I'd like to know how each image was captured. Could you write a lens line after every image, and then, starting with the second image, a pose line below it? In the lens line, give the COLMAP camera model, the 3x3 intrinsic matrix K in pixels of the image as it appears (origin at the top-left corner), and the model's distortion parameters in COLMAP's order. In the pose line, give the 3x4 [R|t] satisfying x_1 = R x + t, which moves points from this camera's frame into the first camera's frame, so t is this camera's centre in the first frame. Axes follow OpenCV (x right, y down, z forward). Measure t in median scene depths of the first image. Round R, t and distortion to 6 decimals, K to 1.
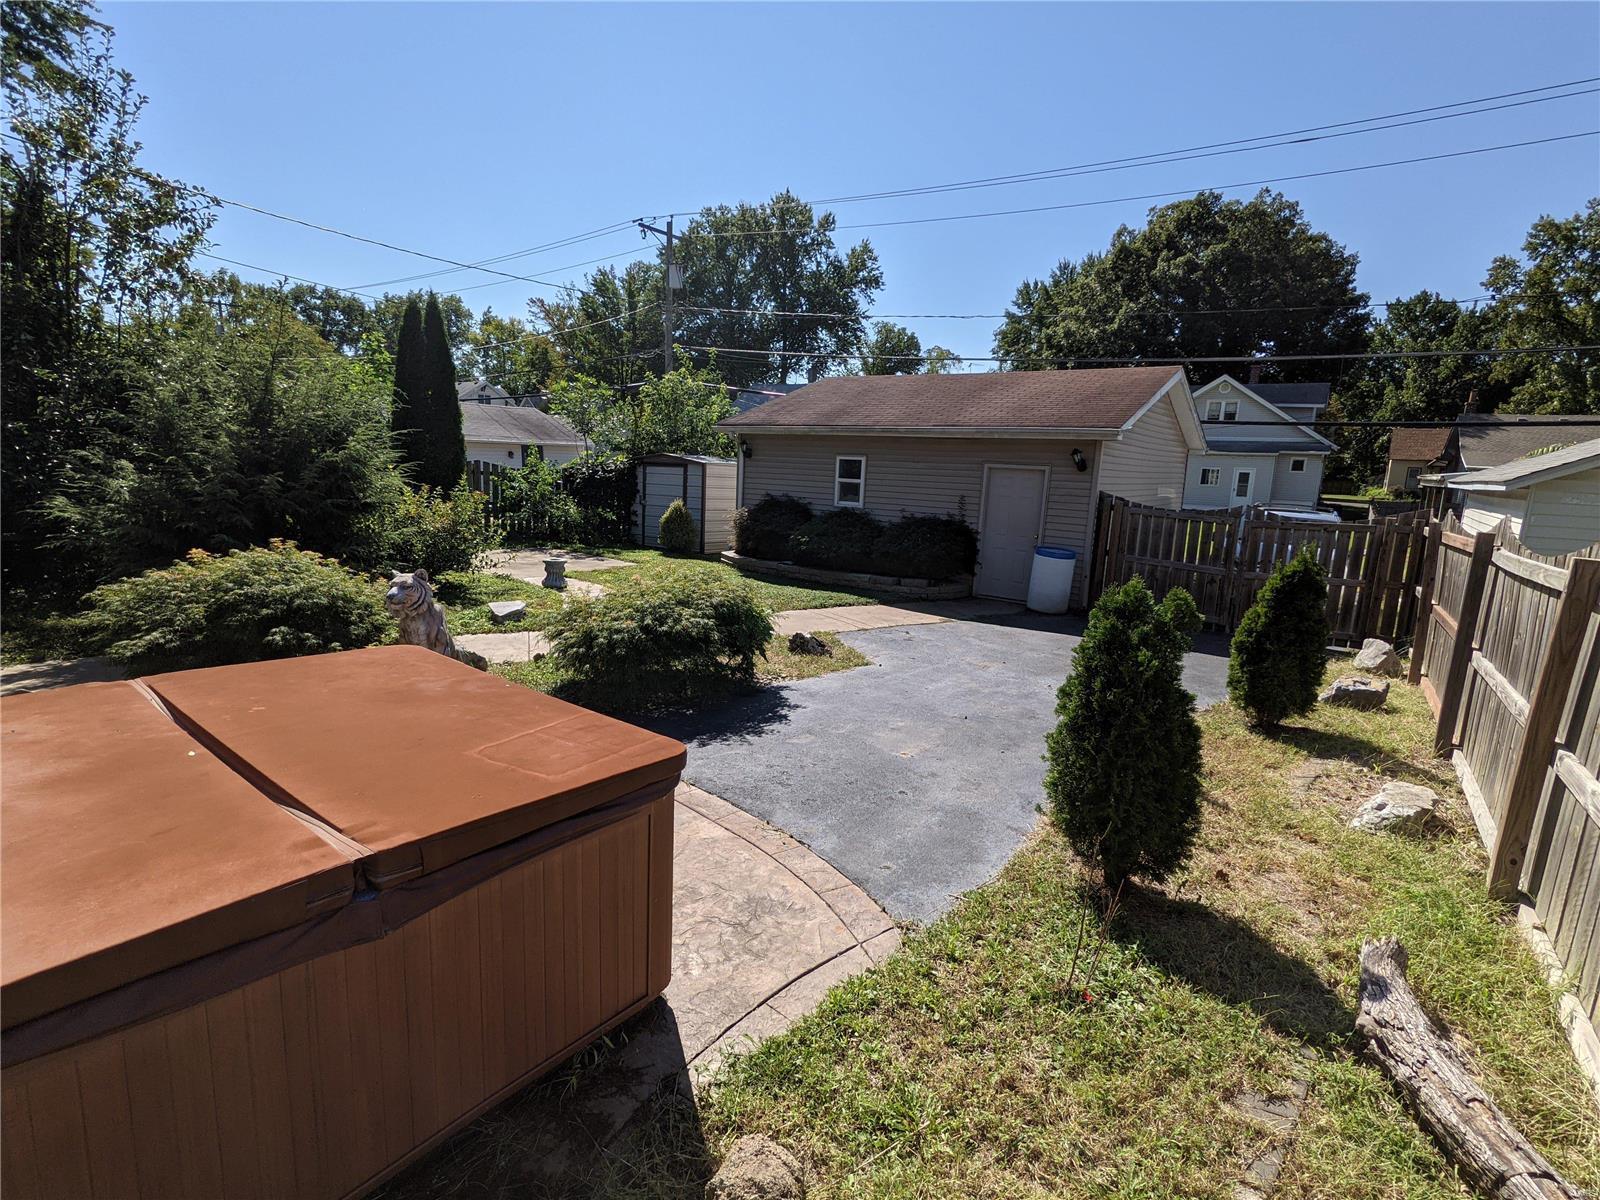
lens RADIAL K [[778.7, 0, 802.3], [0, 778.7, 602.5], [0, 0, 1]] dist [-0.001963, 0.000107]
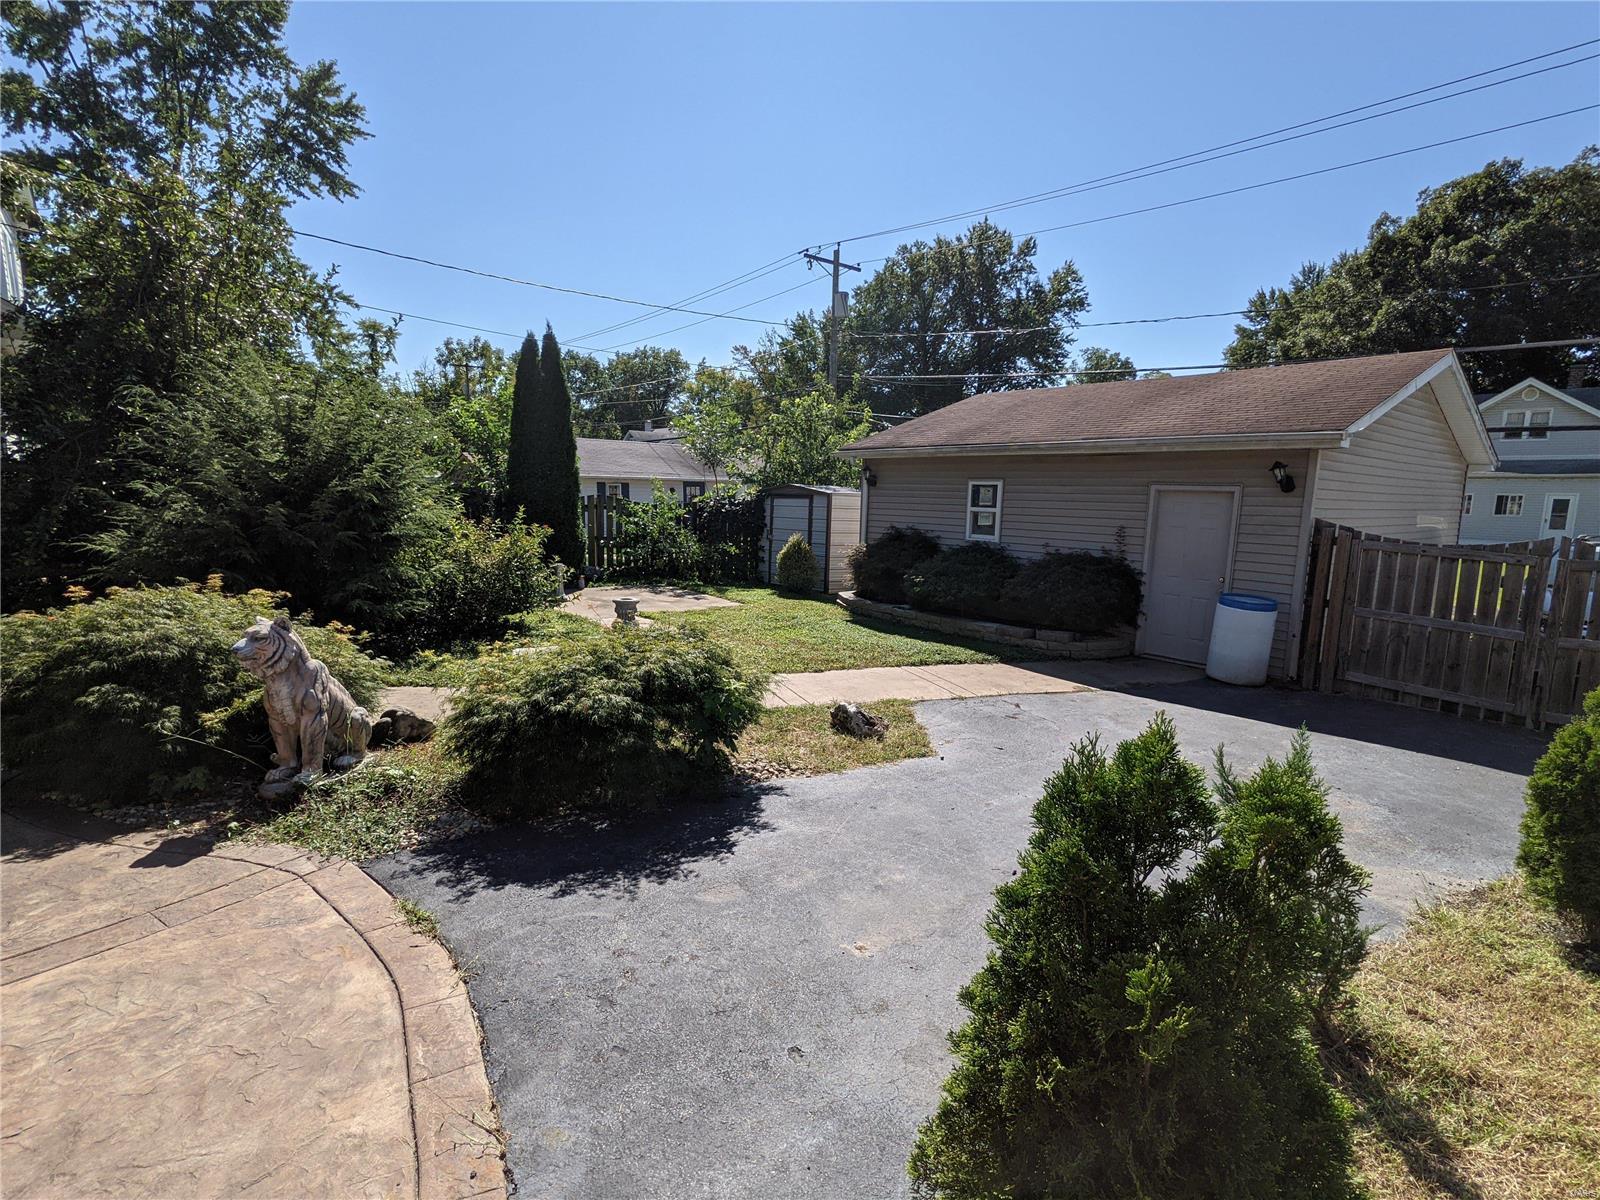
lens RADIAL K [[778.7, 0, 798.4], [0, 778.7, 601.1], [0, 0, 1]] dist [-0.001963, 0.000107]
pose [[0.965868, 0.018648, -0.258361, 0.073478], [-0.031100, 0.998539, -0.044190, -0.013395], [0.257160, 0.050716, 0.965037, 0.125554]]
